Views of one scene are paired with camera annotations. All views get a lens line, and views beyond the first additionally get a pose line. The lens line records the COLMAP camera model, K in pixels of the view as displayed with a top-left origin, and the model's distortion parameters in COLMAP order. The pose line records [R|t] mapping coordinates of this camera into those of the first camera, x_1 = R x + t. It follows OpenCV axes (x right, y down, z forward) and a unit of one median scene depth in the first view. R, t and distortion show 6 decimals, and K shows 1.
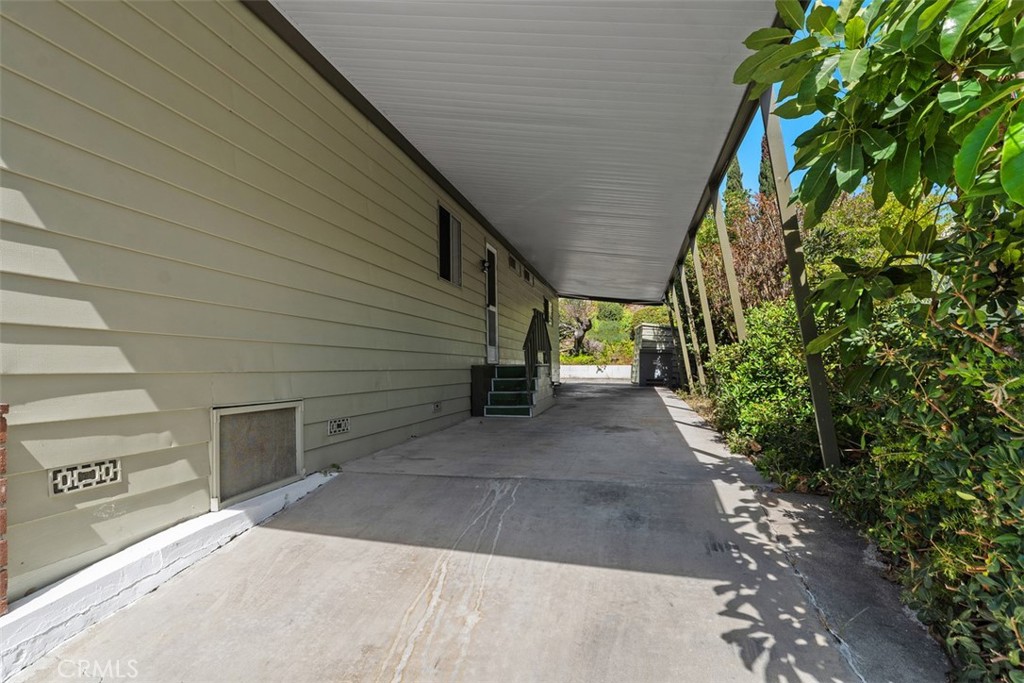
lens RADIAL K [[594.0, 0, 512.0], [0, 594.0, 341.5], [0, 0, 1]] dist [-0.000280, -0.000020]
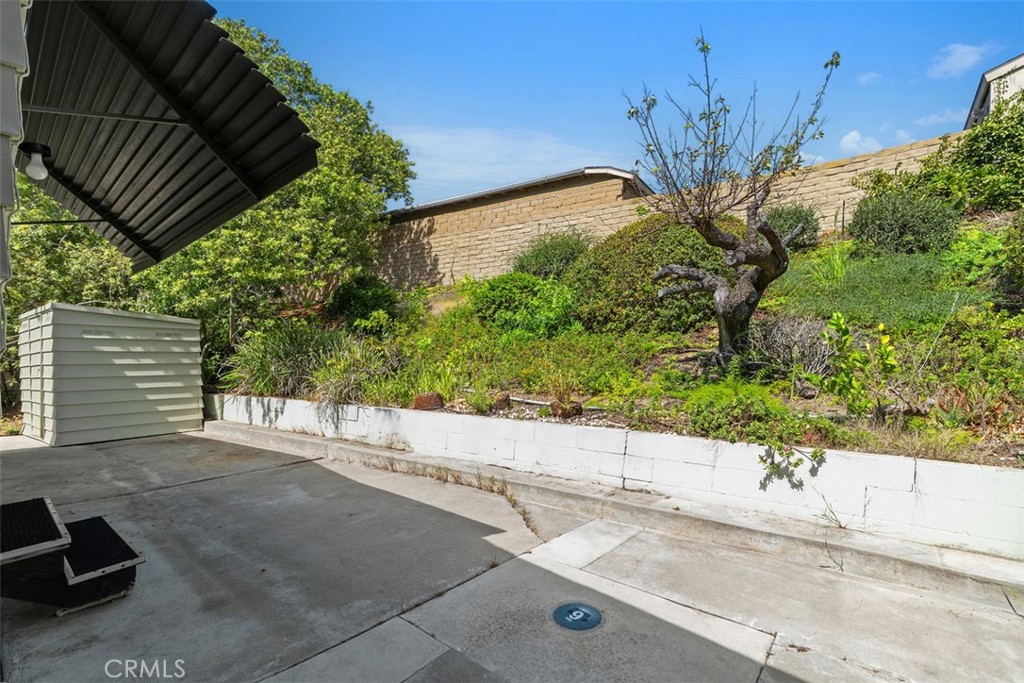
lens RADIAL K [[462.8, 0, 513.5], [0, 462.8, 340.6], [0, 0, 1]] dist [0.000025, -0.000161]
pose [[0.834379, -0.017853, -0.550902, 0.236546], [0.020257, 0.999793, -0.001719, 0.009021], [0.550819, -0.009725, 0.834568, 1.255783]]
